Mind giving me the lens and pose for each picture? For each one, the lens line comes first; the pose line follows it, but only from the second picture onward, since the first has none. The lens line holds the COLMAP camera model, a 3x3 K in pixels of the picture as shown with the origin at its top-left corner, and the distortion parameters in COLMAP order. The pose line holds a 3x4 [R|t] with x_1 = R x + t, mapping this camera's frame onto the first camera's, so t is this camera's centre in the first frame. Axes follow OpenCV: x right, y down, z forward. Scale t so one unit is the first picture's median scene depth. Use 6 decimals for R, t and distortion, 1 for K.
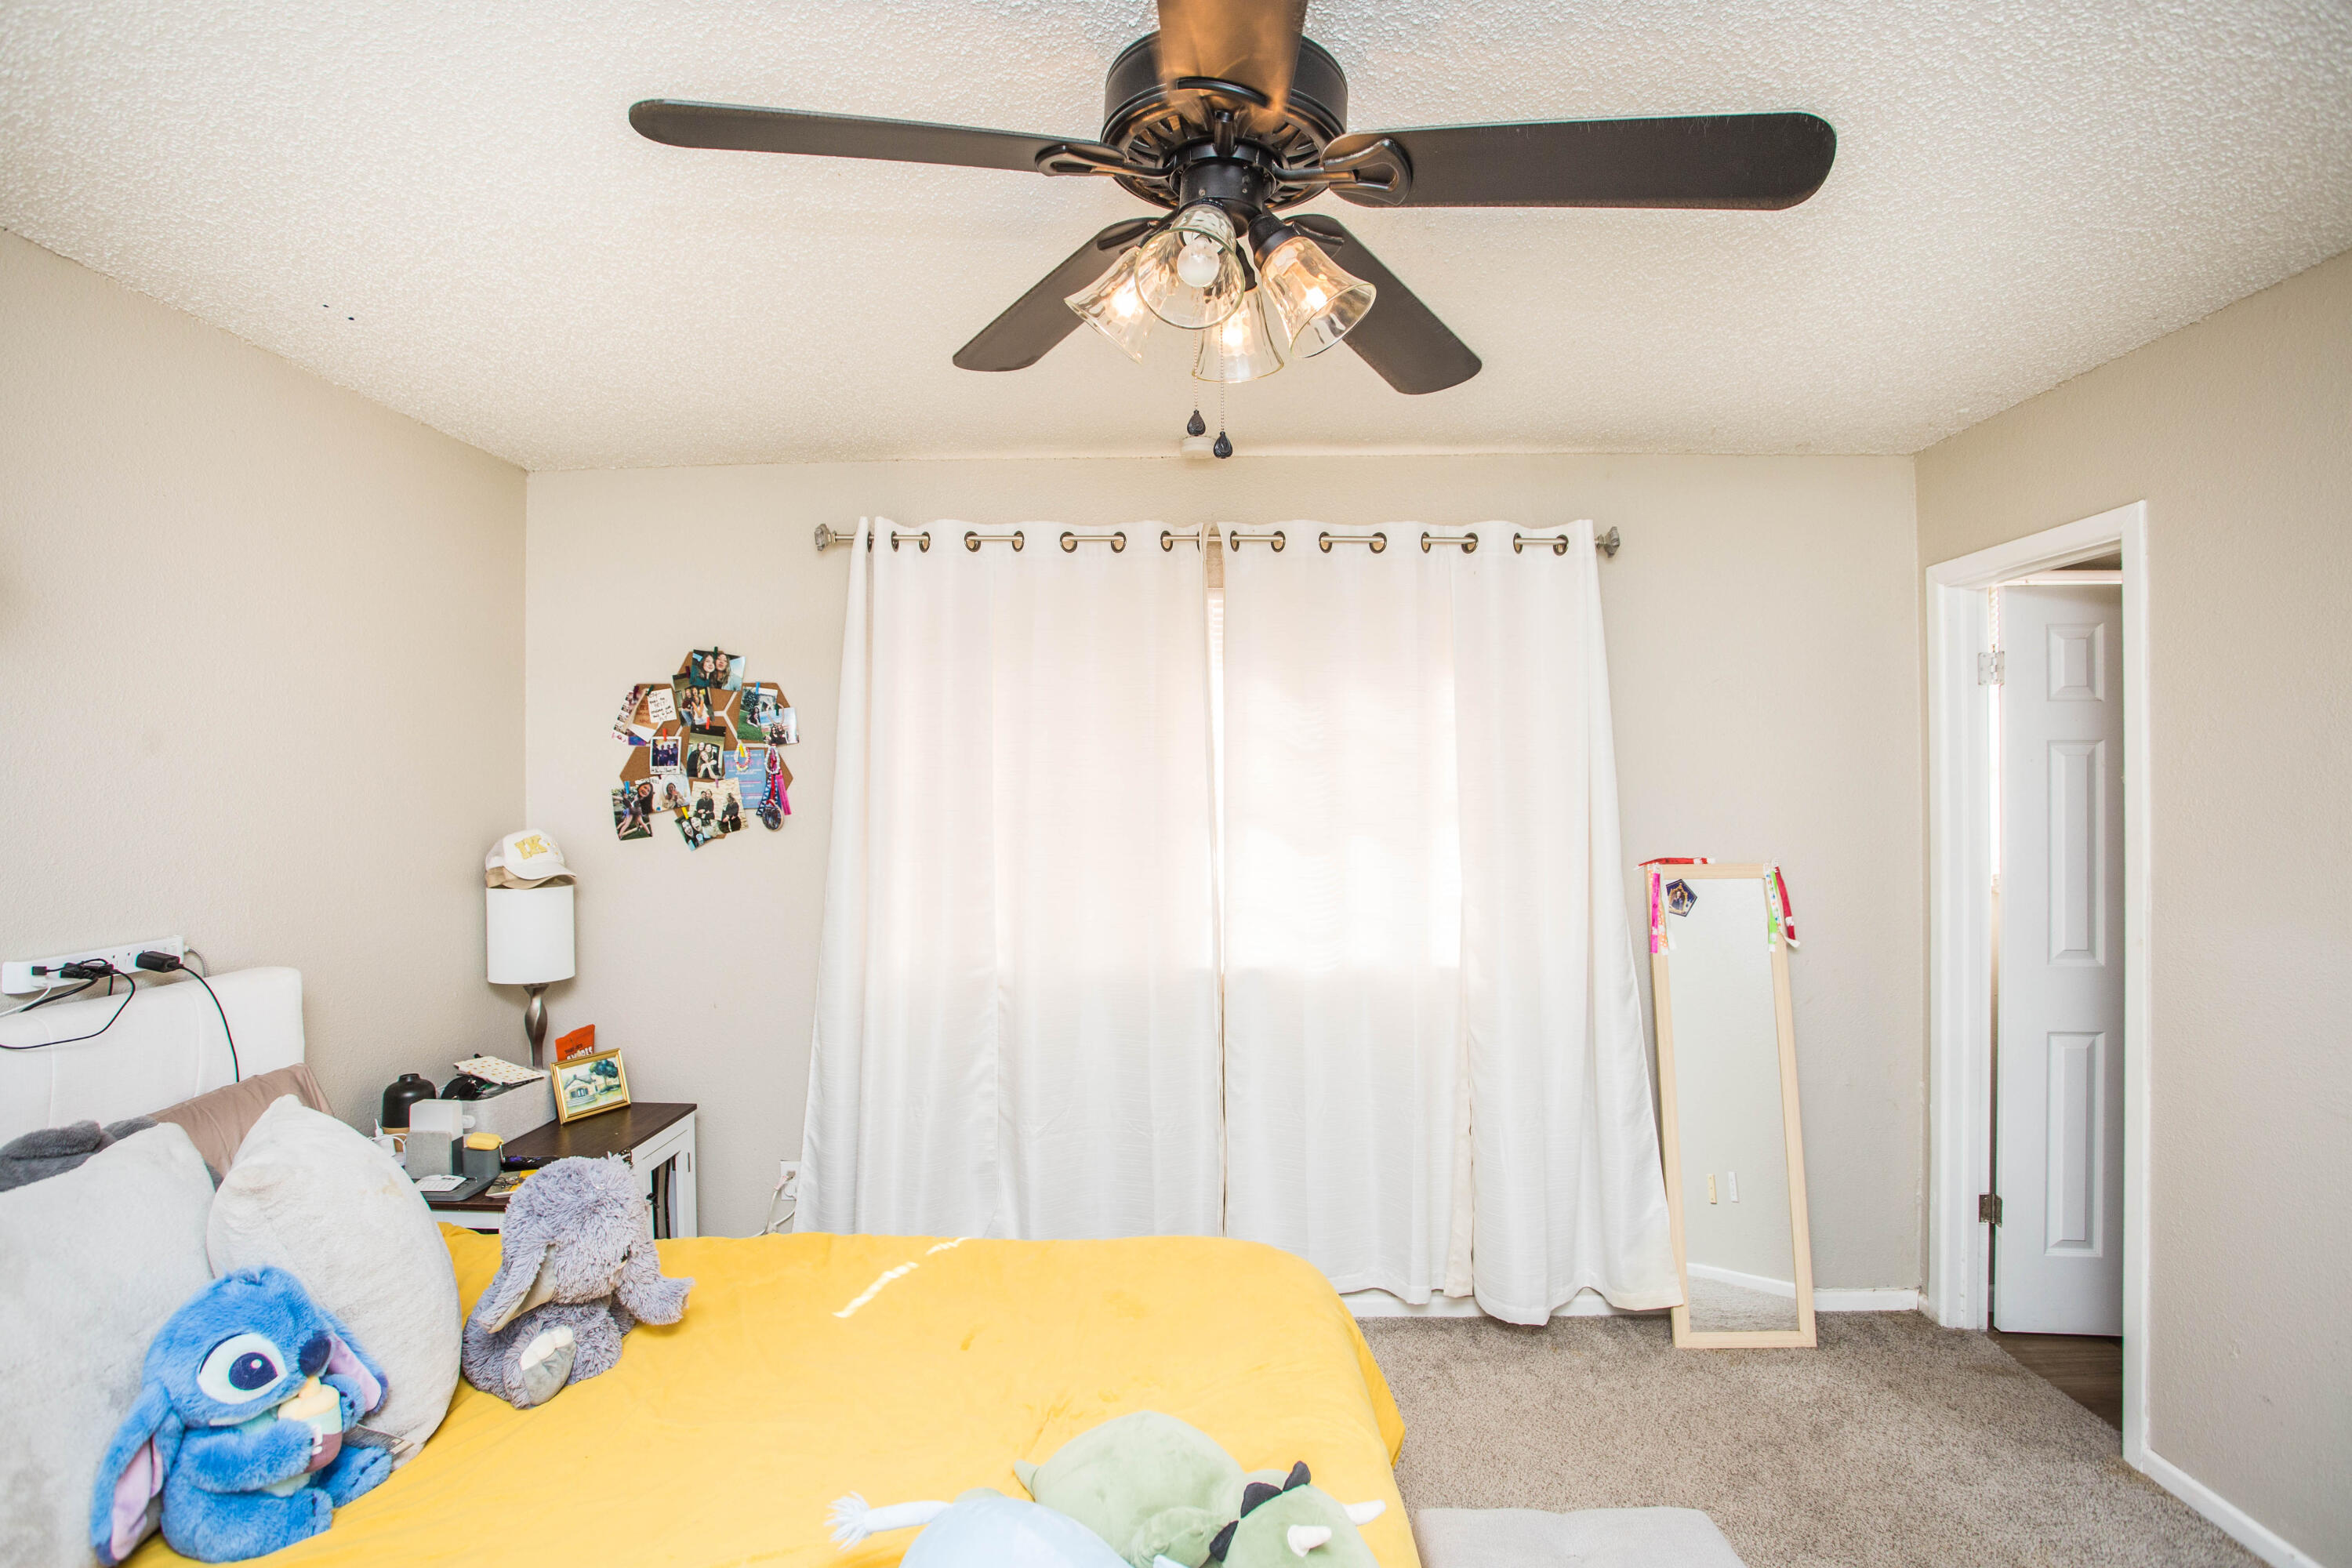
lens RADIAL K [[1143.7, 0, 1170.4], [0, 1143.7, 778.3], [0, 0, 1]] dist [-0.072327, 0.031606]
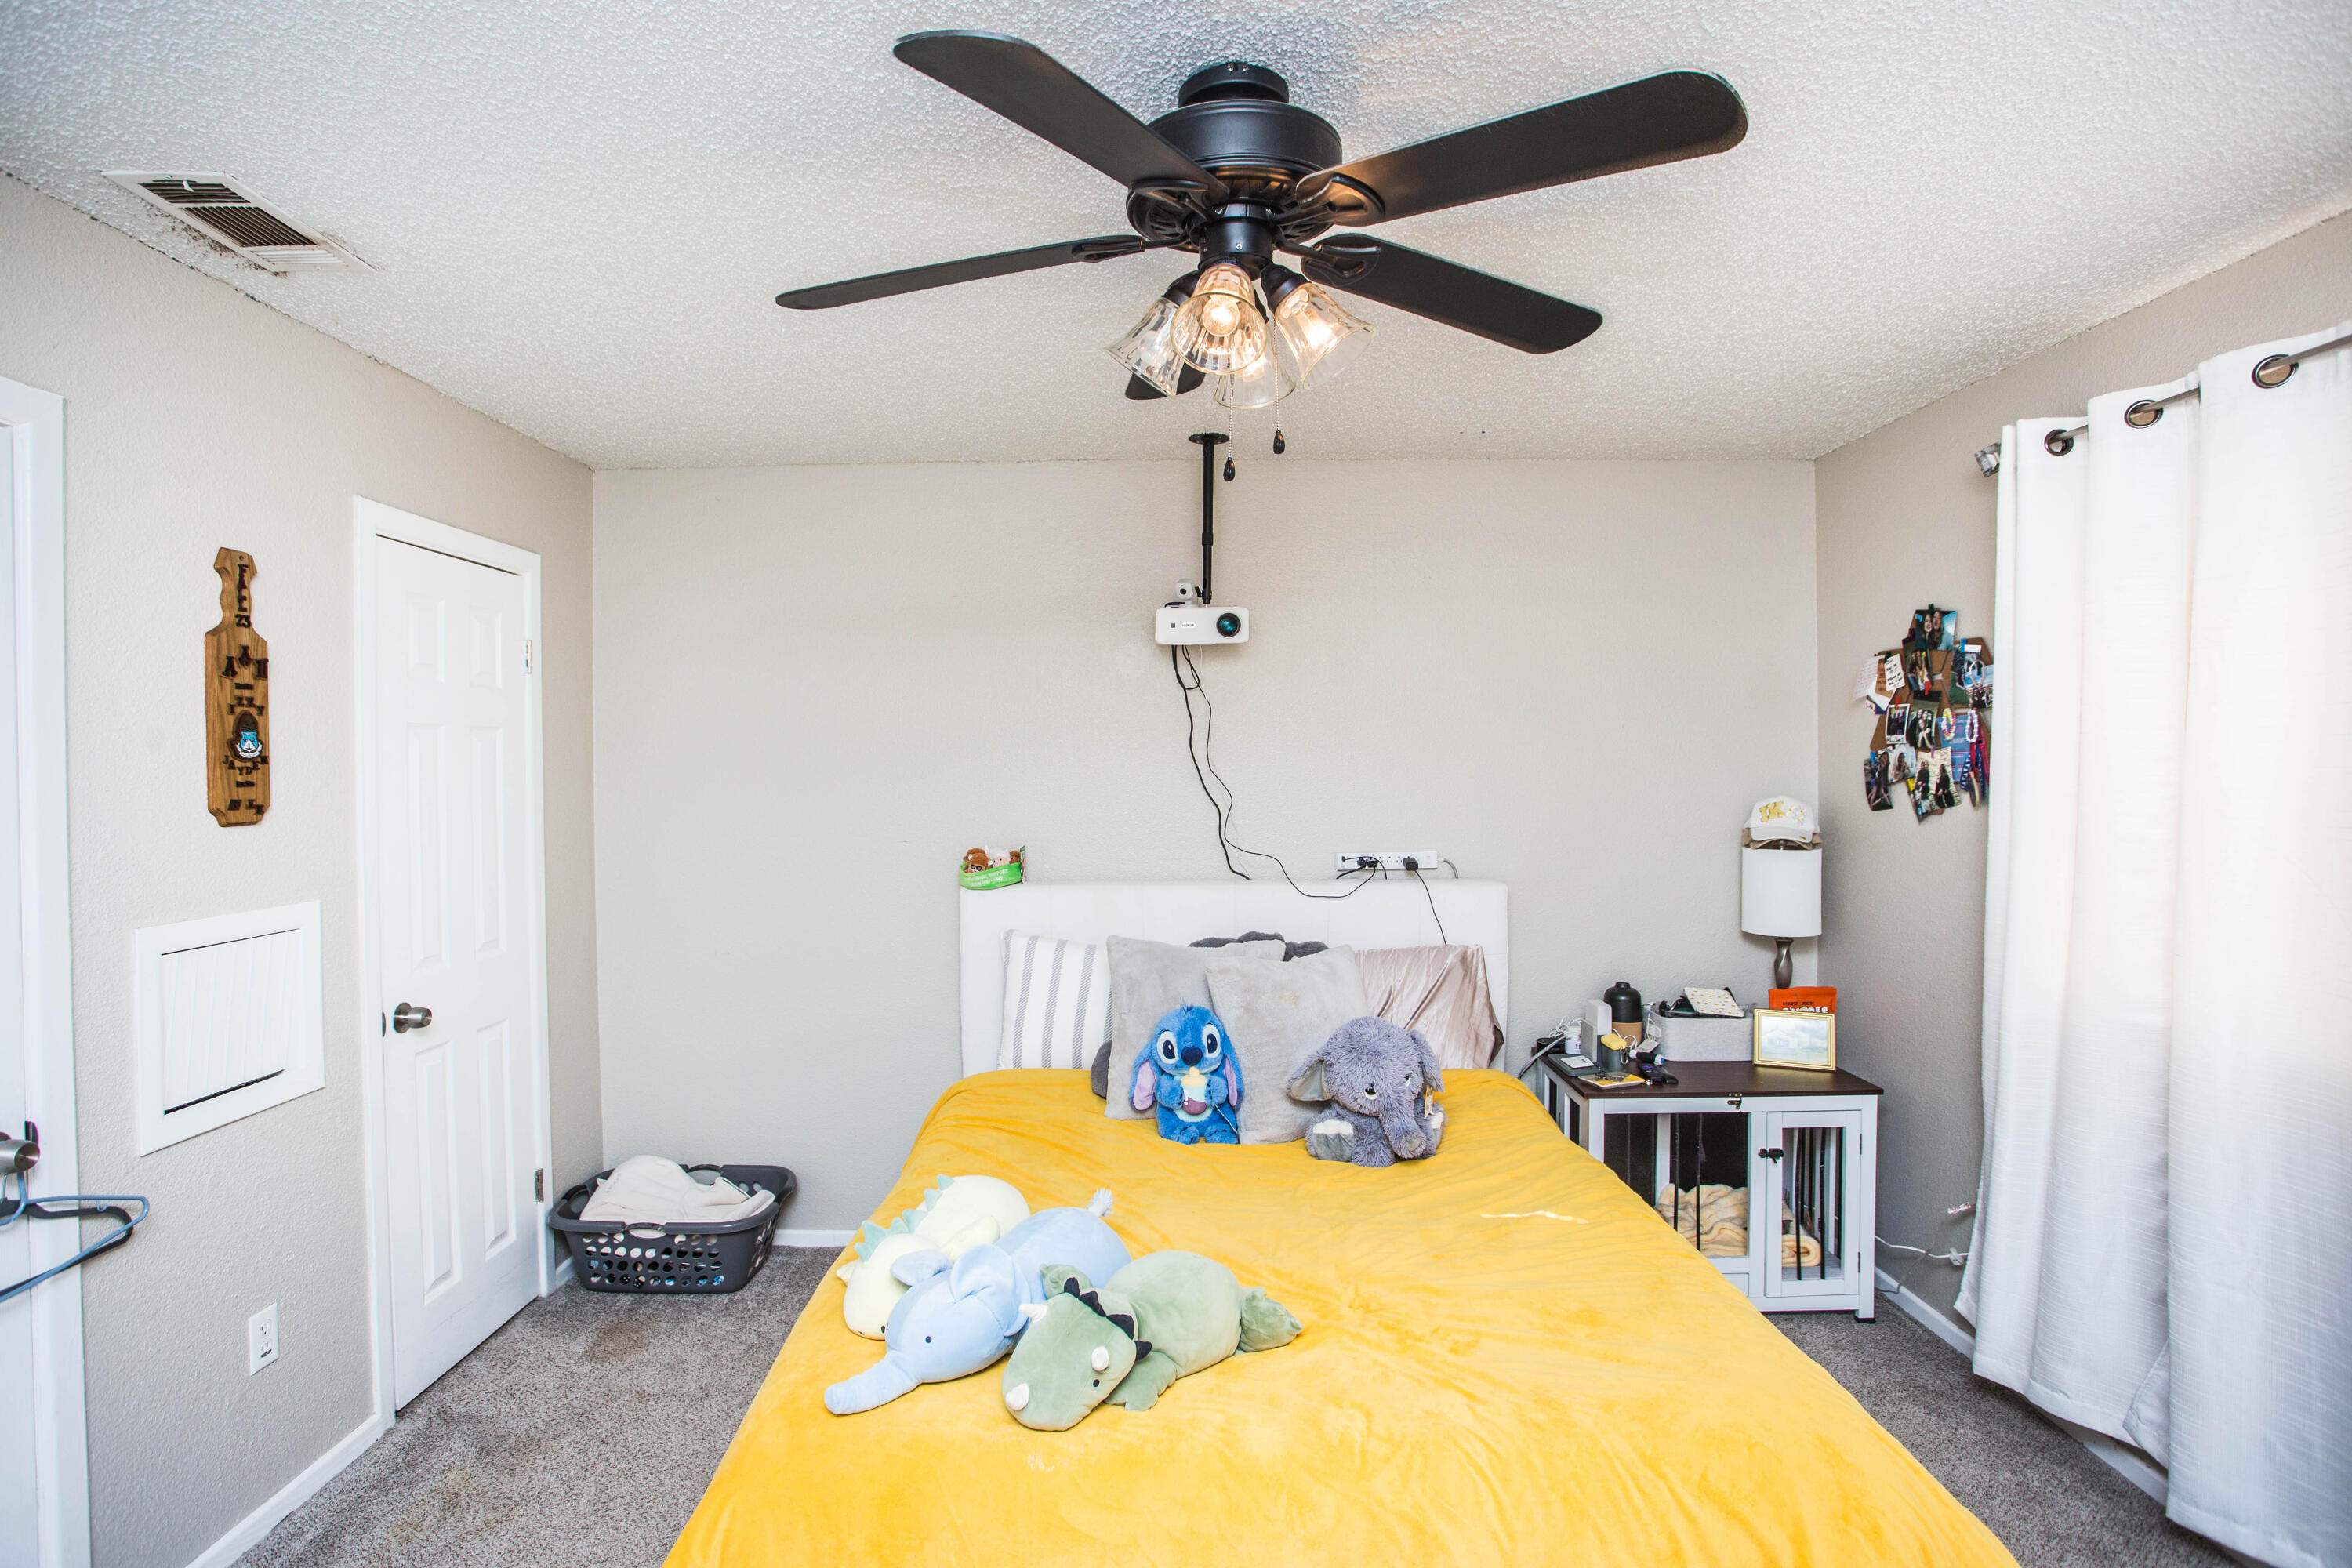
lens RADIAL K [[1143.7, 0, 1170.4], [0, 1143.7, 778.3], [0, 0, 1]] dist [-0.072327, 0.031606]
pose [[0.043393, 0.020995, -0.998837, 0.470769], [0.011930, 0.999697, 0.021532, -0.002156], [0.998987, -0.012851, 0.043129, 0.344783]]
